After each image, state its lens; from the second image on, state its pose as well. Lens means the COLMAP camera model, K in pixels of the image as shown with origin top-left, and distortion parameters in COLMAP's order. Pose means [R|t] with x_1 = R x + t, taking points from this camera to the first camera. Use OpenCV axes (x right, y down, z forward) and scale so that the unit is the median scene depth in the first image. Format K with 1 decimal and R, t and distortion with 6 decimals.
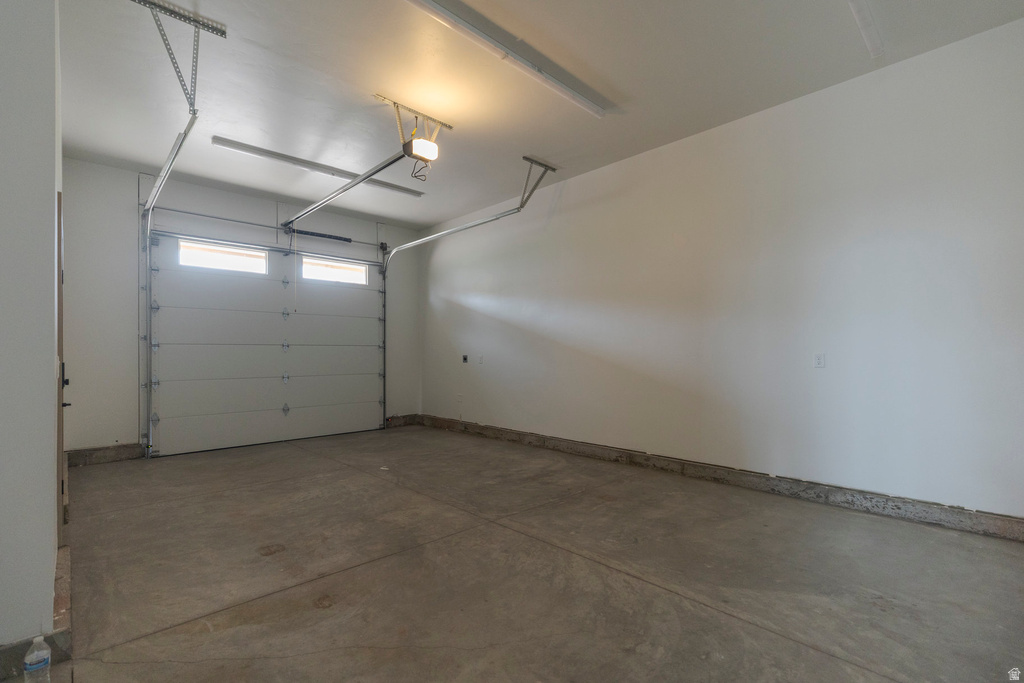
lens RADIAL K [[461.3, 0, 513.3], [0, 461.3, 356.4], [0, 0, 1]] dist [0.011102, -0.000183]
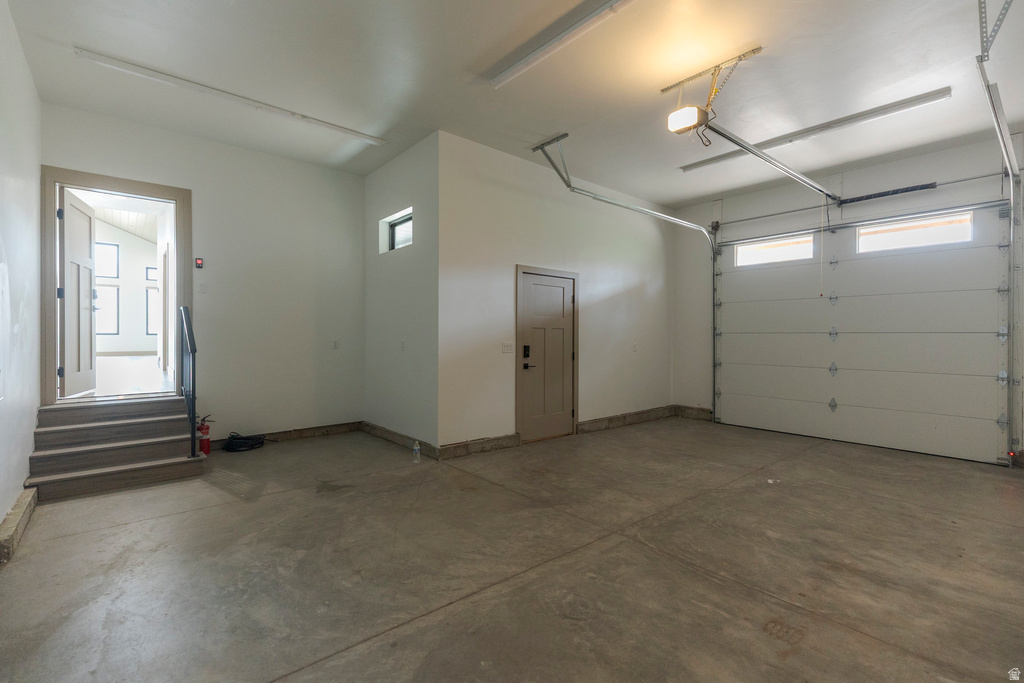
lens RADIAL K [[465.8, 0, 512.0], [0, 465.8, 341.5], [0, 0, 1]] dist [0.001259, 0.000123]
pose [[-0.054779, 0.012907, -0.998415, 0.795698], [-0.013814, 0.999811, 0.013683, -0.021421], [0.998403, 0.014542, -0.054590, 0.777306]]
